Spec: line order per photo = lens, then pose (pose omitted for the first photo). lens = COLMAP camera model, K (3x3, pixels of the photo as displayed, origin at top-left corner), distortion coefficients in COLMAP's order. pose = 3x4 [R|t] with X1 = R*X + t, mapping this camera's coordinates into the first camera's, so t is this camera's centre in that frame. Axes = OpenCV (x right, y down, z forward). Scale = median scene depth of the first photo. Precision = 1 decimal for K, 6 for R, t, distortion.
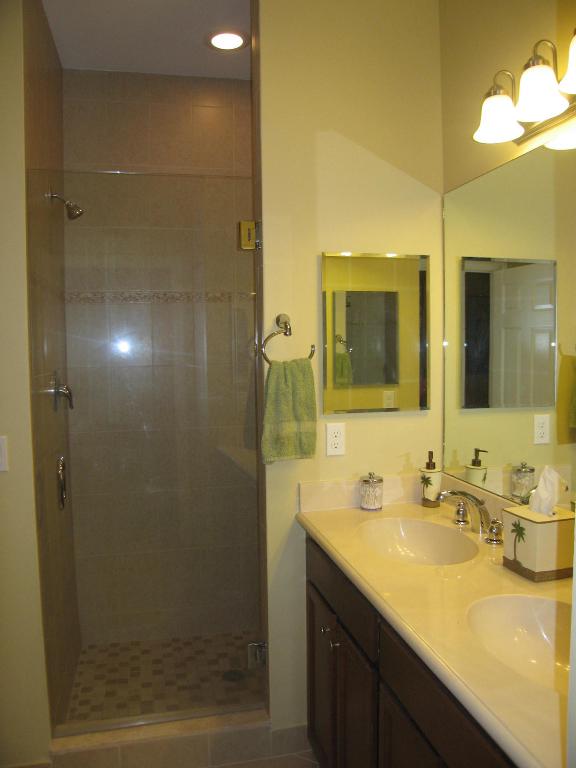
lens RADIAL K [[632.9, 0, 287.4], [0, 632.9, 383.5], [0, 0, 1]] dist [-0.132342, 0.094065]
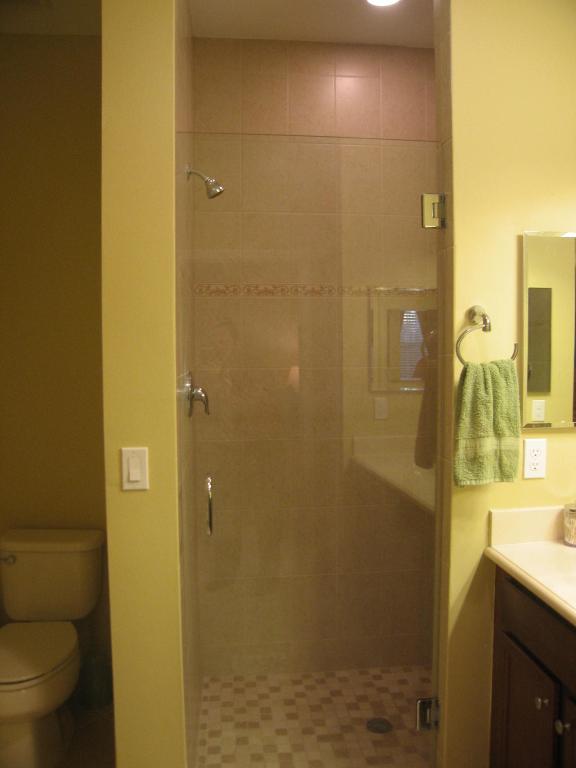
lens RADIAL K [[632.9, 0, 289.7], [0, 632.9, 383.2], [0, 0, 1]] dist [-0.132342, 0.094065]
pose [[0.992549, 0.015217, -0.120890, -0.123392], [-0.016119, 0.999849, -0.006485, 0.000077], [0.120774, 0.008386, 0.992645, 0.135120]]
